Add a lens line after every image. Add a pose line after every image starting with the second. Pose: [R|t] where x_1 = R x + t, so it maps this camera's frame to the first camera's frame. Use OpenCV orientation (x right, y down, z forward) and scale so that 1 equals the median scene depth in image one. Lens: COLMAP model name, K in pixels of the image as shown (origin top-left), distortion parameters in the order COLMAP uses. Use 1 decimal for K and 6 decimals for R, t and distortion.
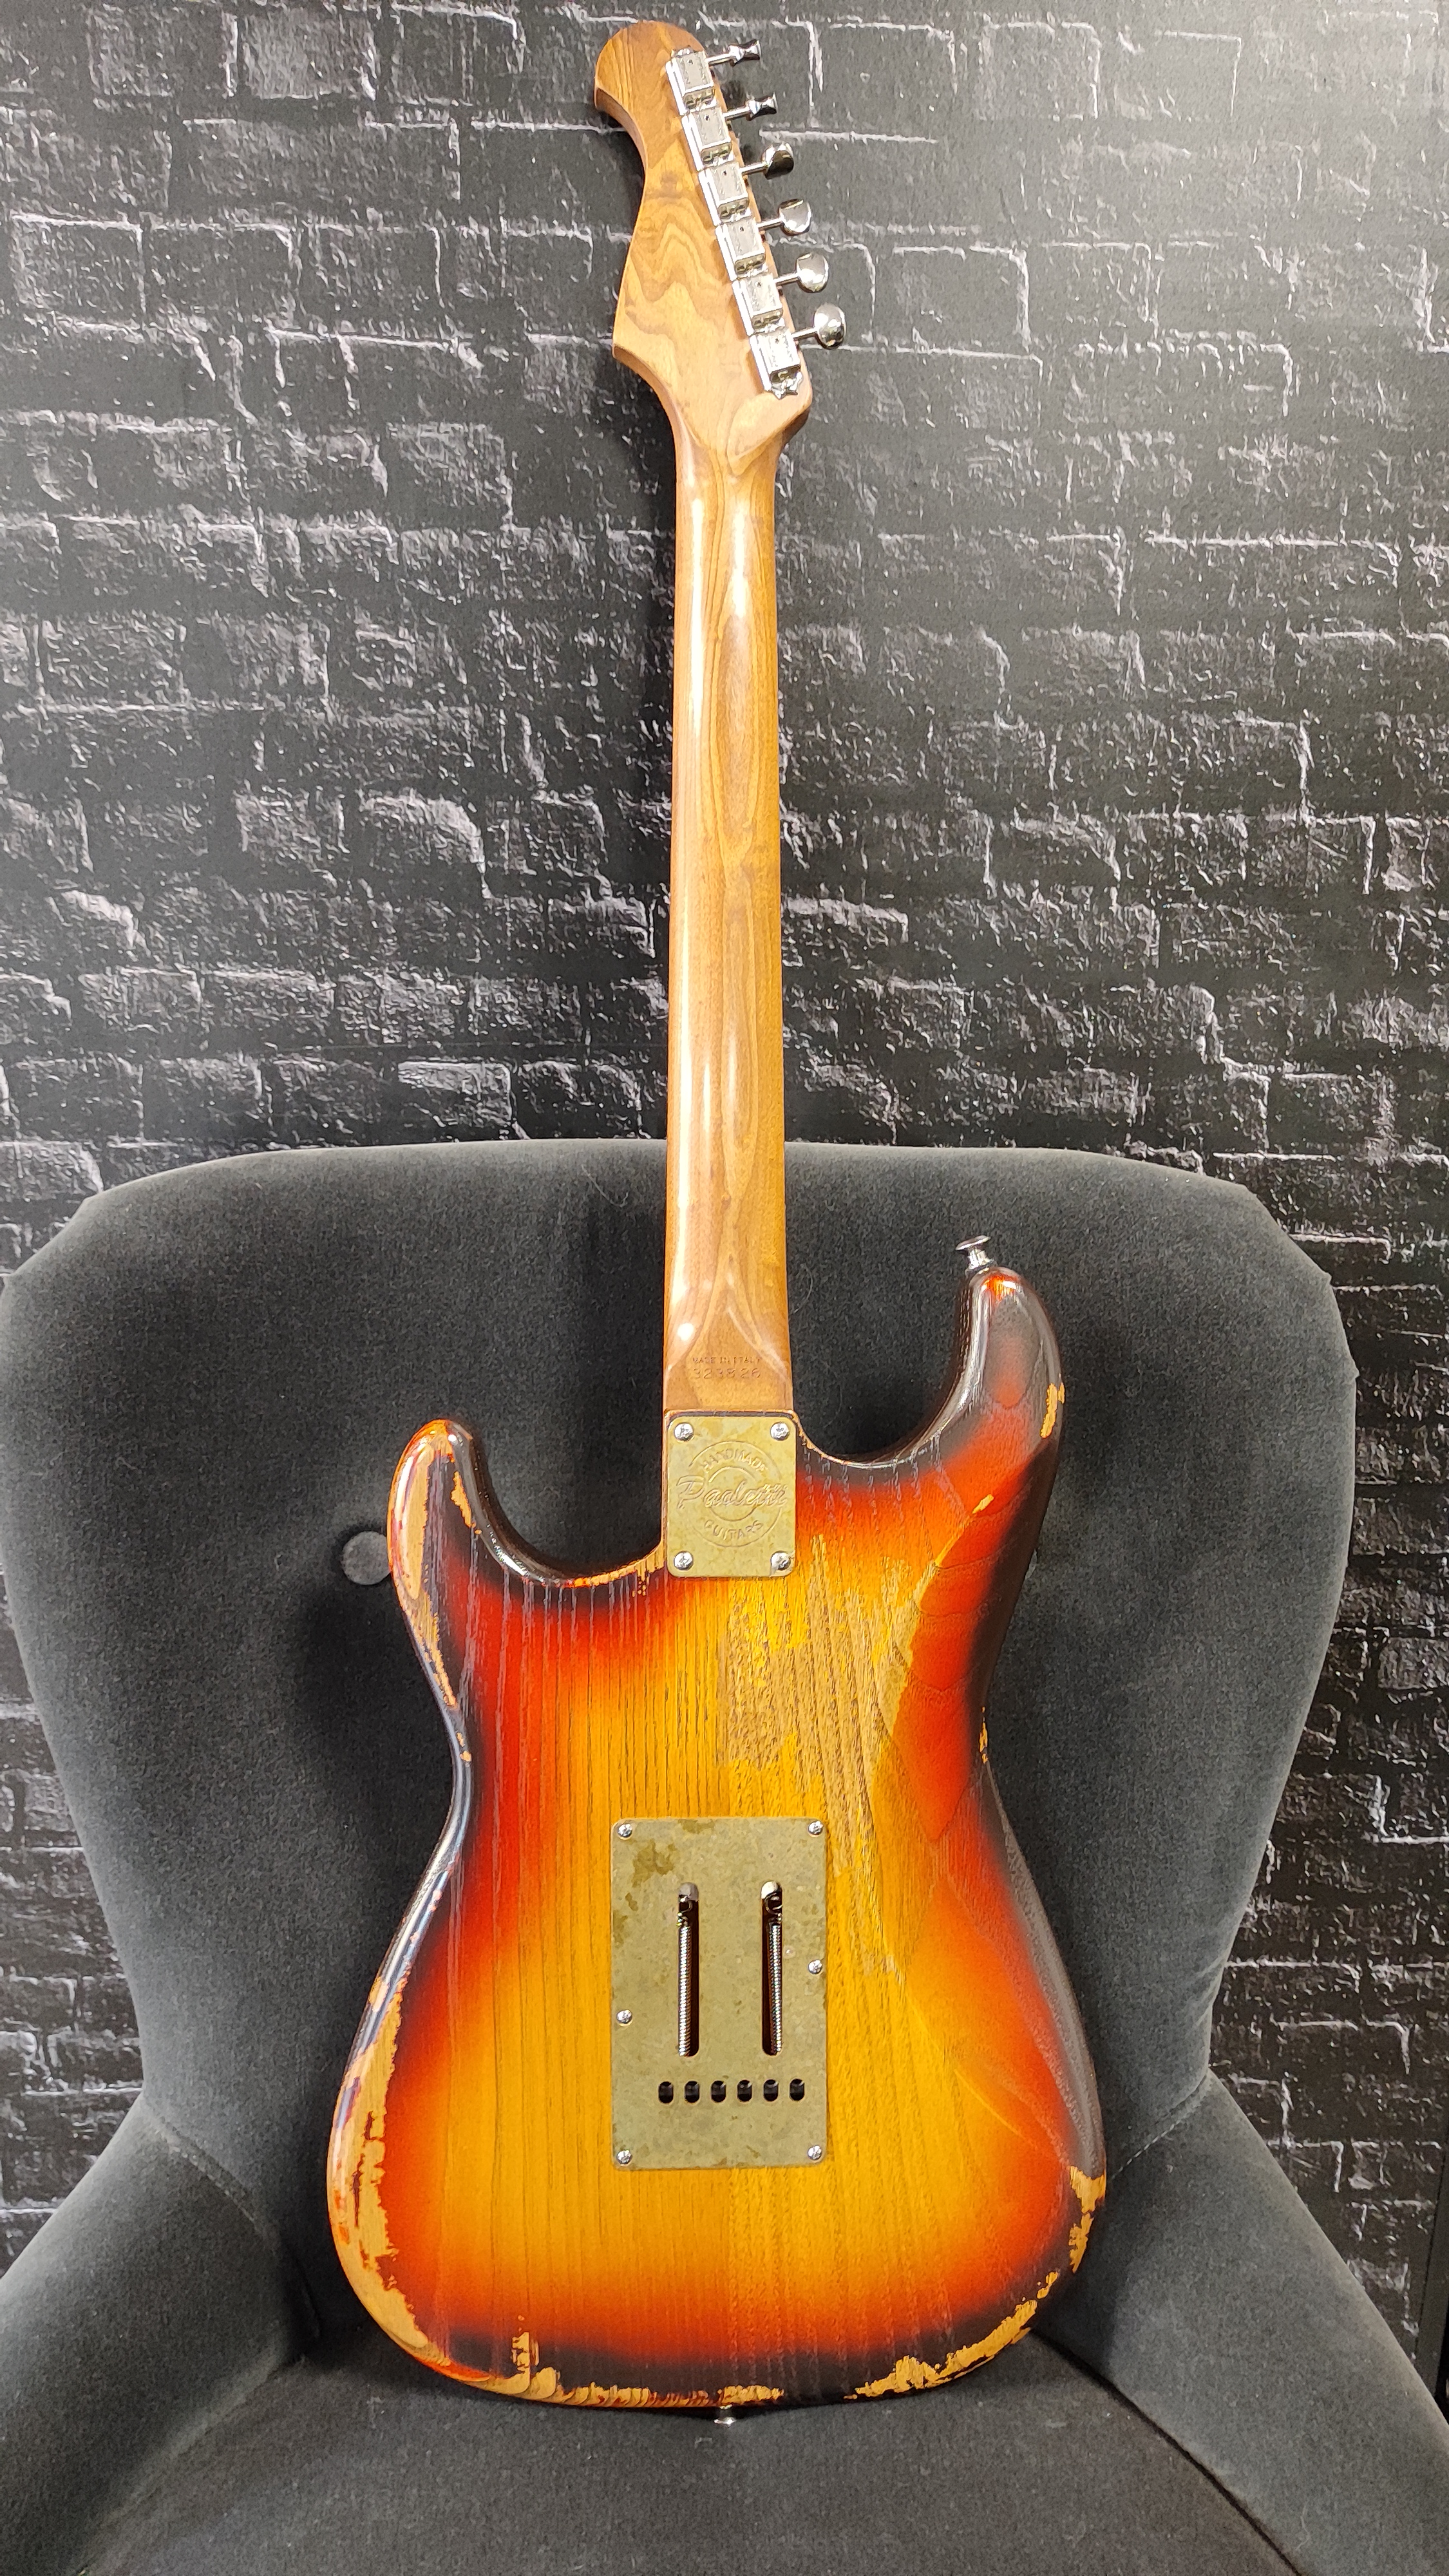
lens RADIAL K [[1751.4, 0, 723.5], [0, 1751.4, 1309.9], [0, 0, 1]] dist [-0.003412, -0.008026]
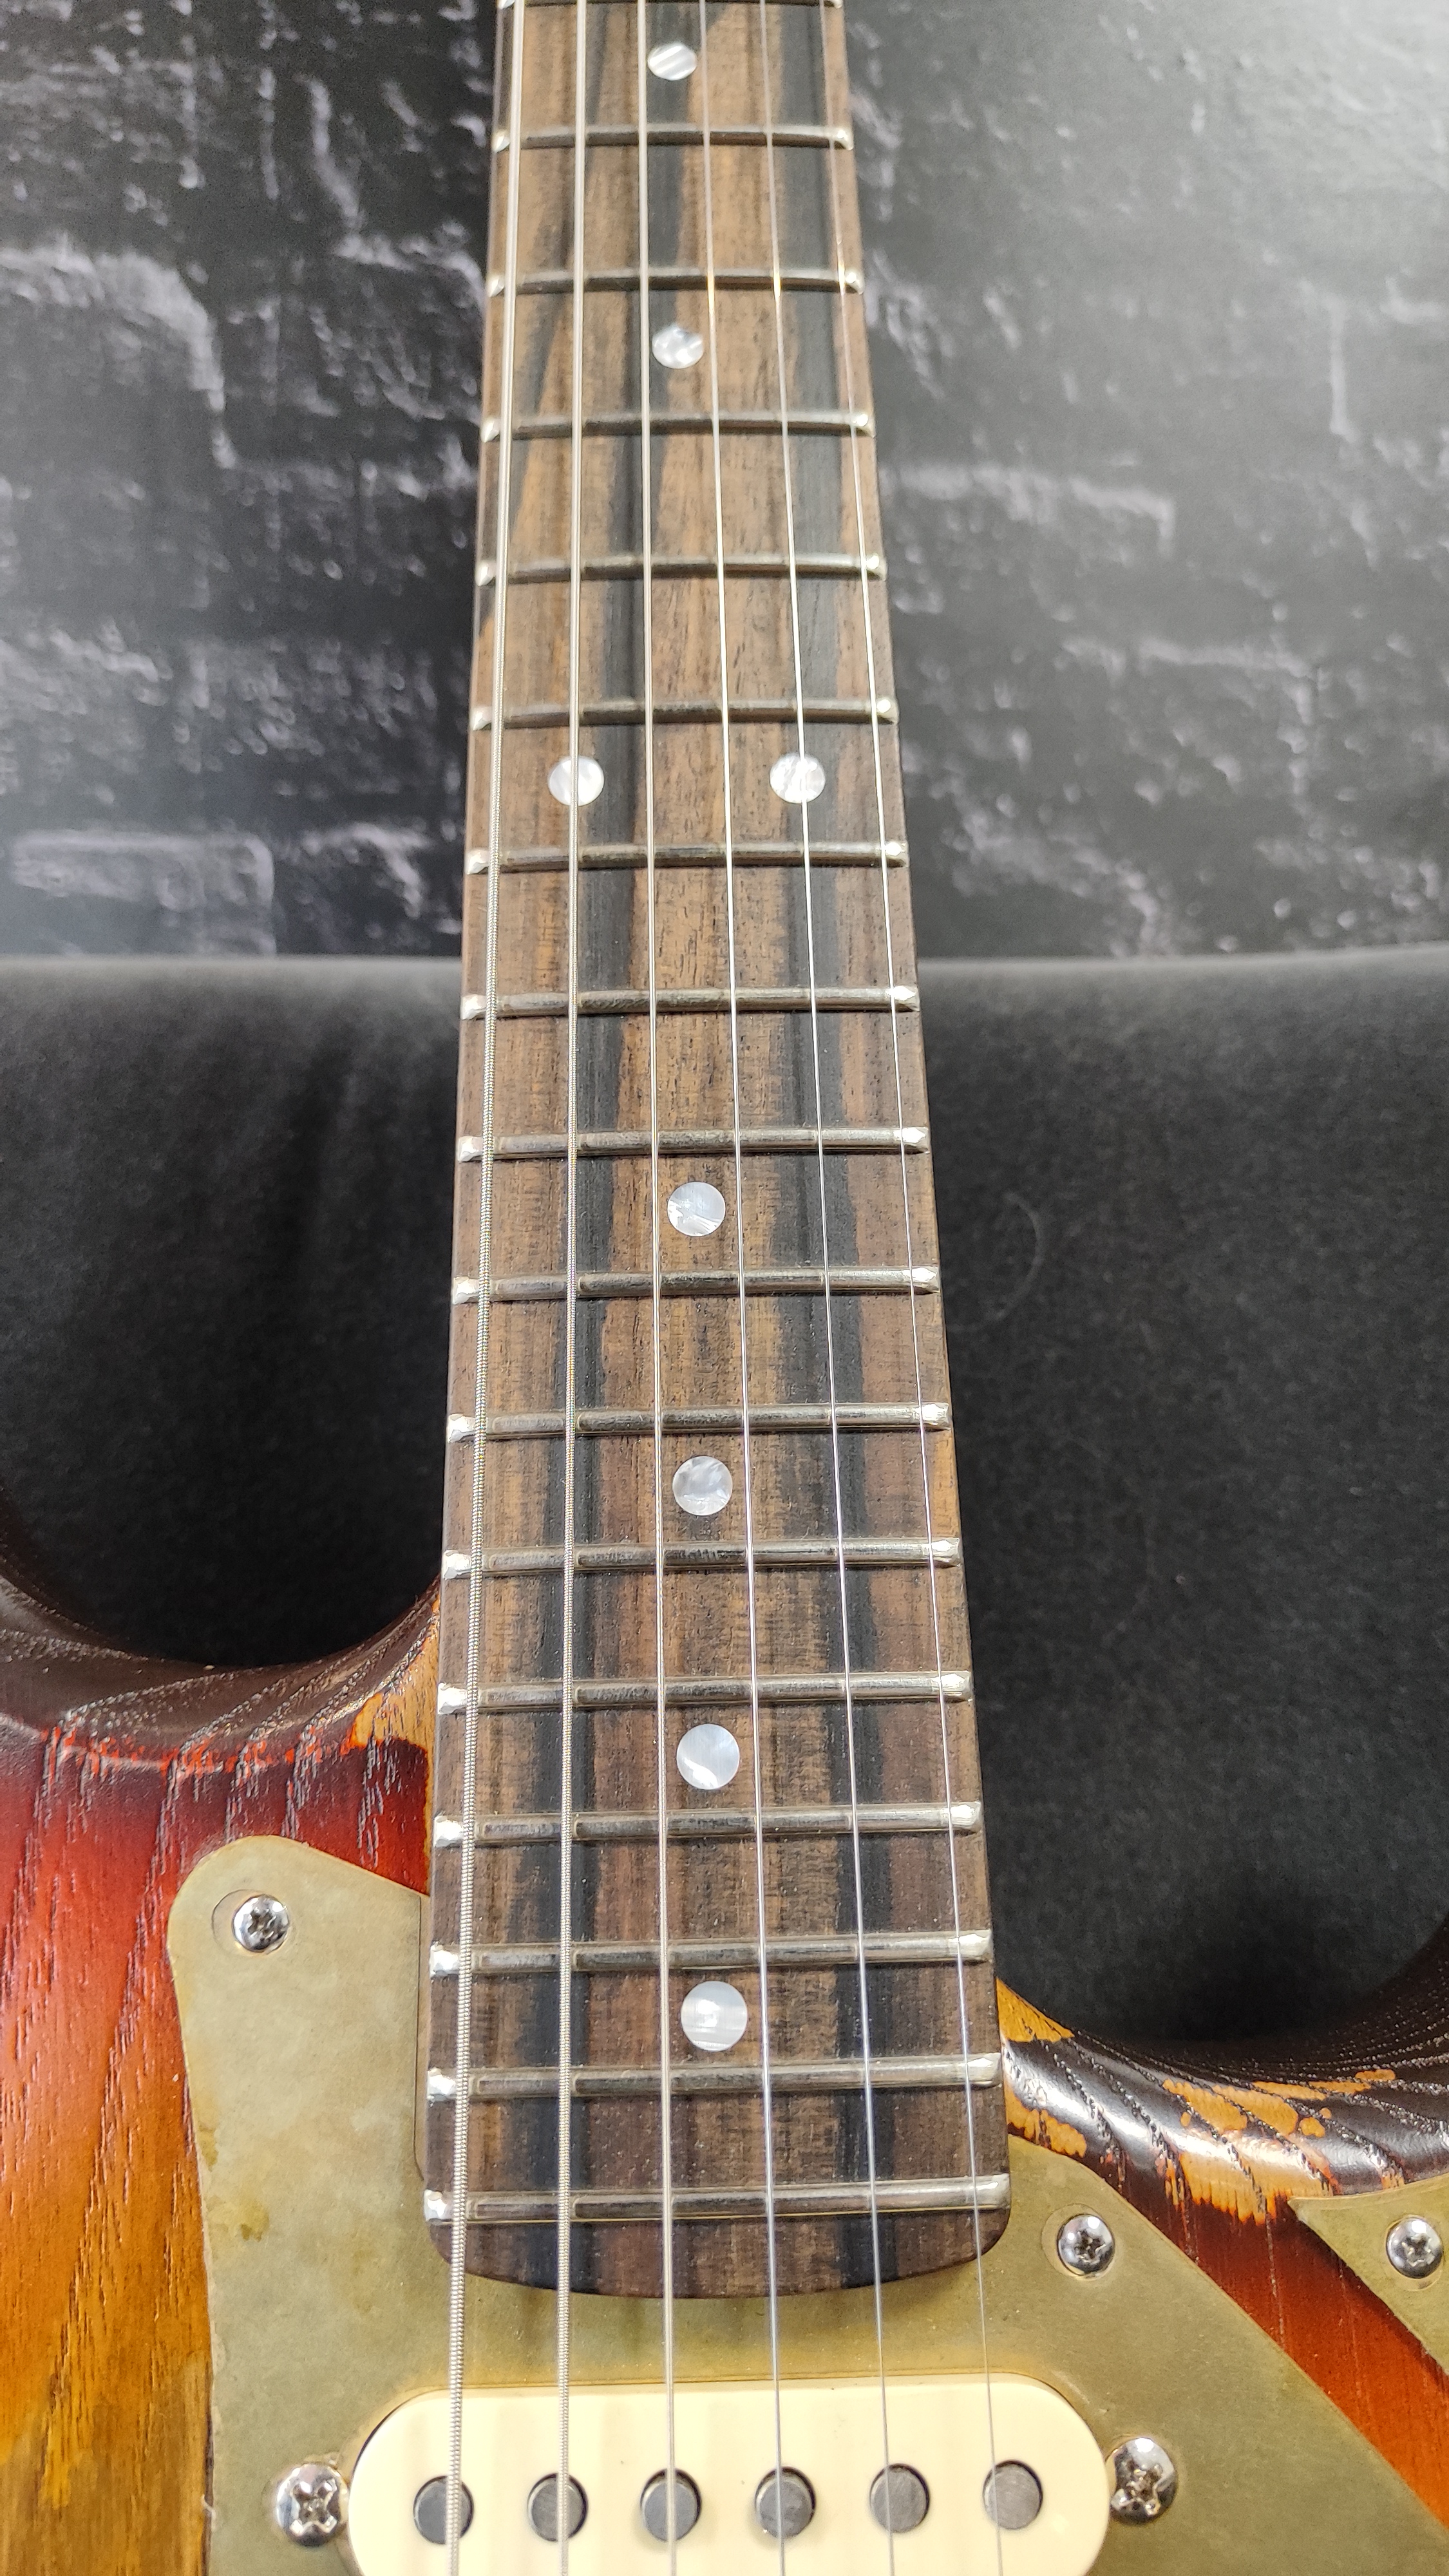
lens RADIAL K [[1751.4, 0, 718.2], [0, 1751.4, 1301.0], [0, 0, 1]] dist [-0.003412, -0.008026]
pose [[0.999667, -0.020015, 0.016305, -0.022131], [0.023645, 0.963383, -0.267083, 0.090155], [-0.010363, 0.267380, 0.963536, 0.632996]]
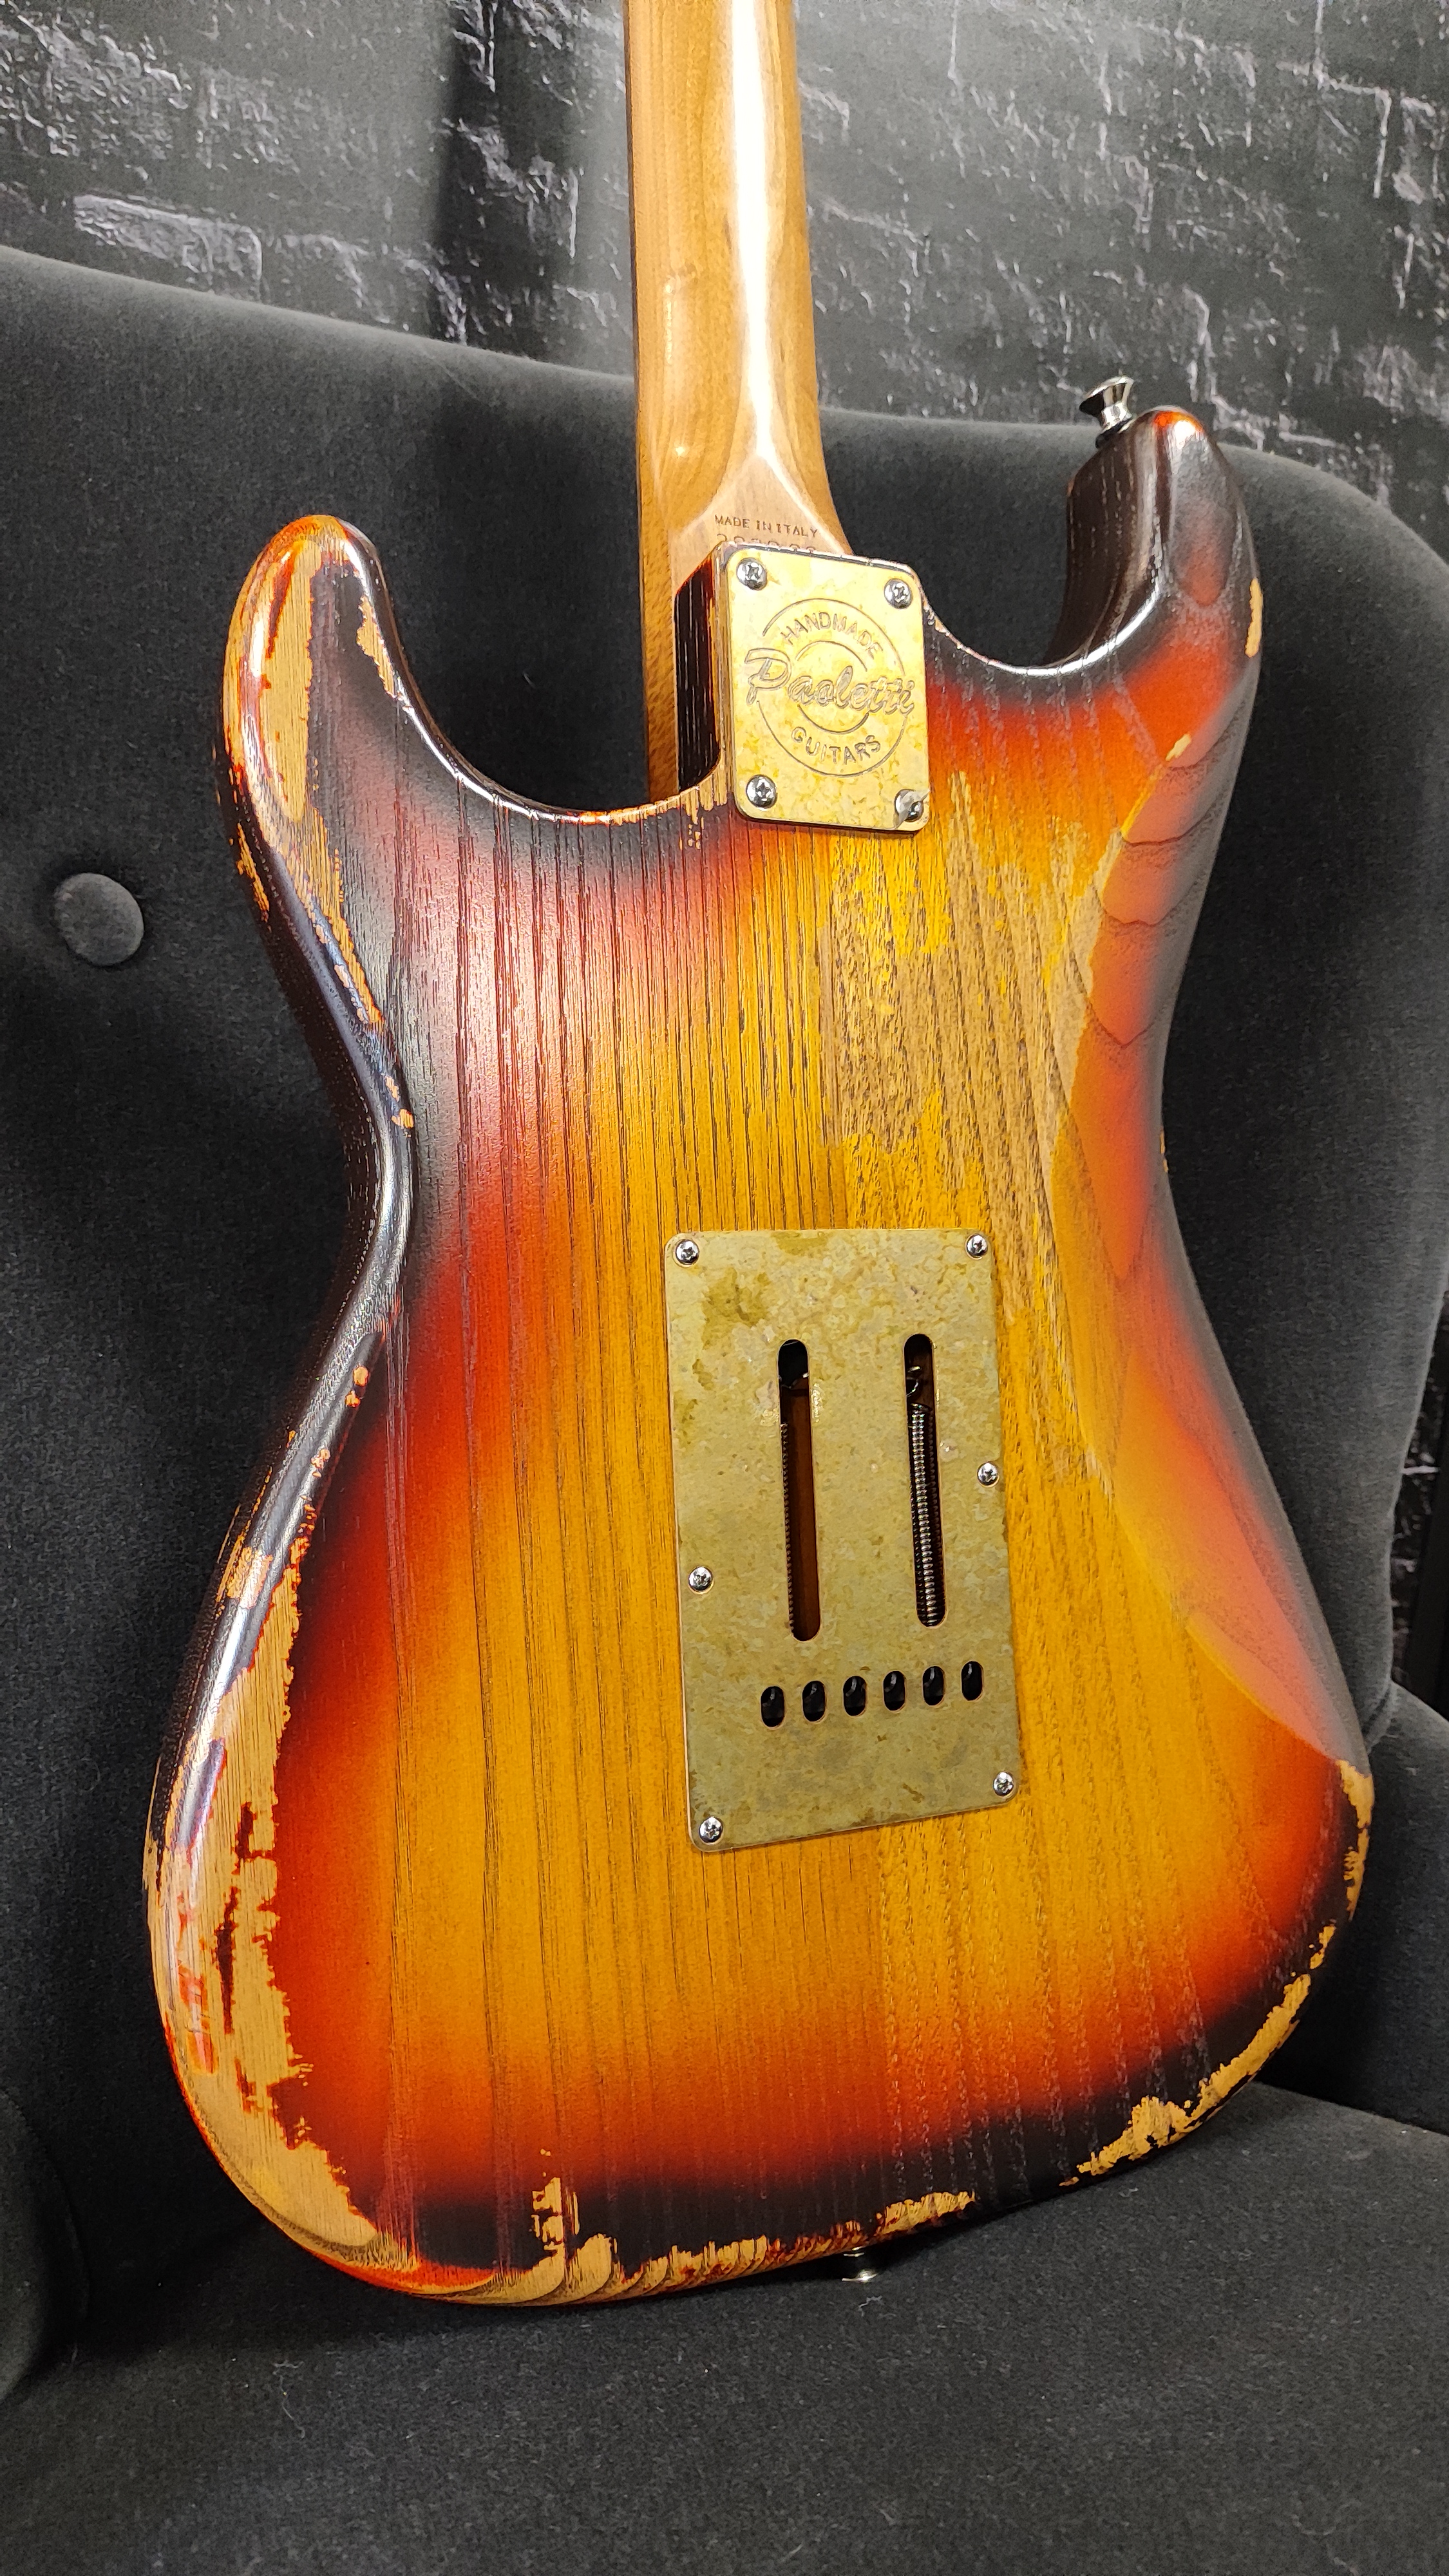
lens RADIAL K [[1751.4, 0, 719.0], [0, 1751.4, 1314.1], [0, 0, 1]] dist [-0.003412, -0.008026]
pose [[0.938868, -0.032534, 0.342737, -0.201649], [0.042906, 0.998821, -0.022723, 0.275793], [-0.341593, 0.036039, 0.939157, 0.384900]]
